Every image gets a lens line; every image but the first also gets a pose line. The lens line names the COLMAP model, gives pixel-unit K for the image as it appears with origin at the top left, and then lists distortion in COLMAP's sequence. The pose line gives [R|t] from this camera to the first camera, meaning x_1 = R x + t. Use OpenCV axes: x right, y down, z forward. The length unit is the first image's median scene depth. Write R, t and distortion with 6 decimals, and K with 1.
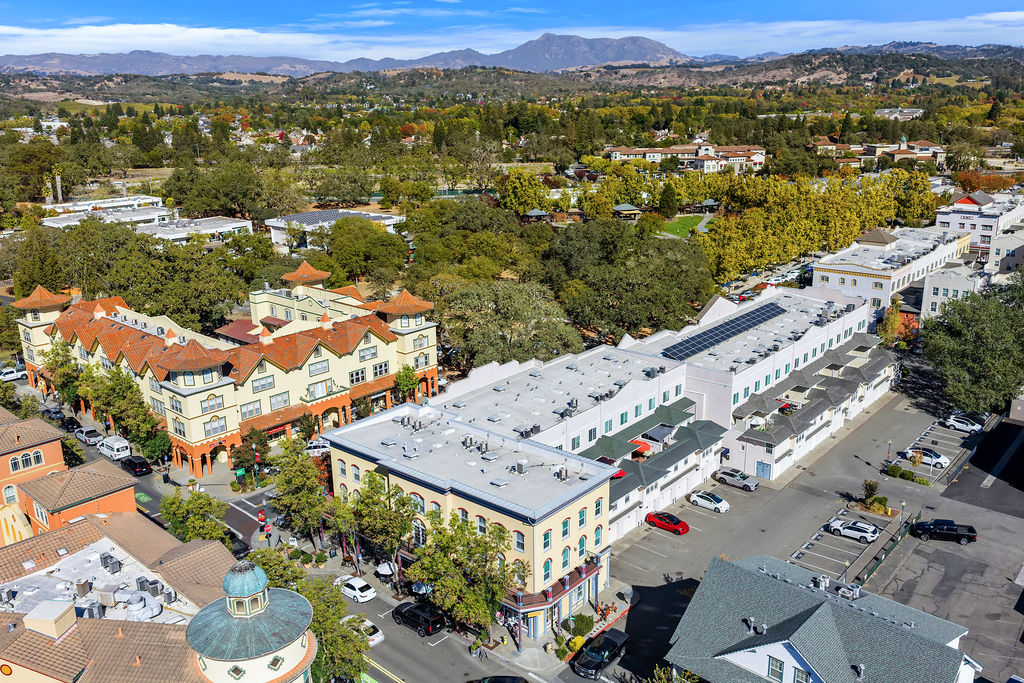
lens RADIAL K [[823.2, 0, 512.0], [0, 823.2, 341.5], [0, 0, 1]] dist [0.003874, -0.004459]
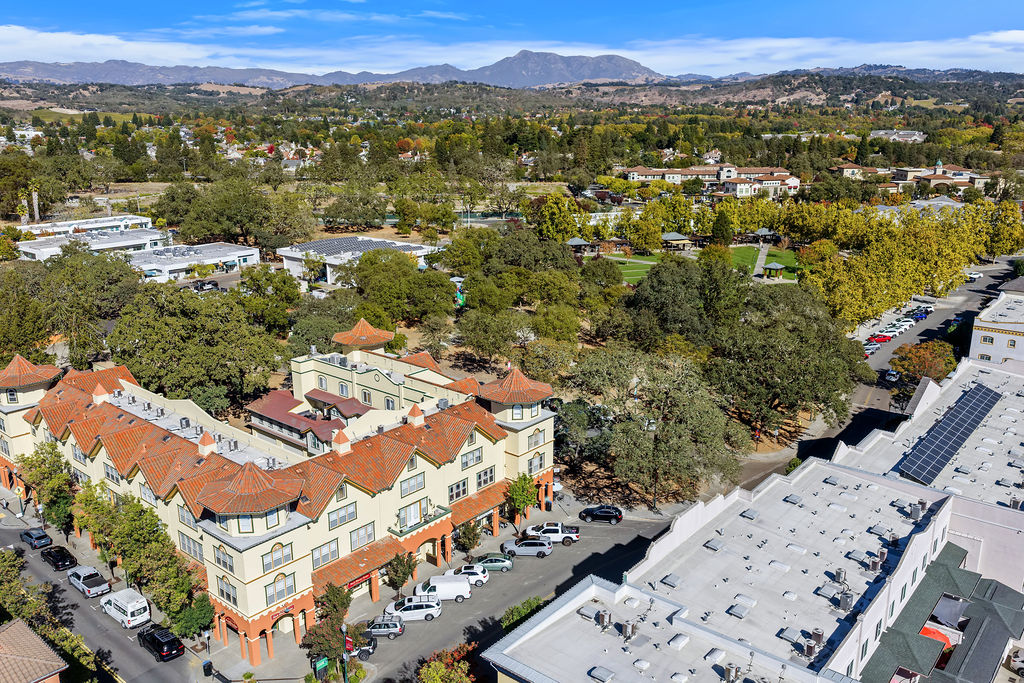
lens RADIAL K [[823.2, 0, 512.0], [0, 823.2, 341.5], [0, 0, 1]] dist [0.003874, -0.004459]
pose [[0.999566, 0.007800, 0.028401, -0.065331], [-0.007304, 0.999819, -0.017551, -0.031330], [-0.028533, 0.017335, 0.999443, 0.106527]]
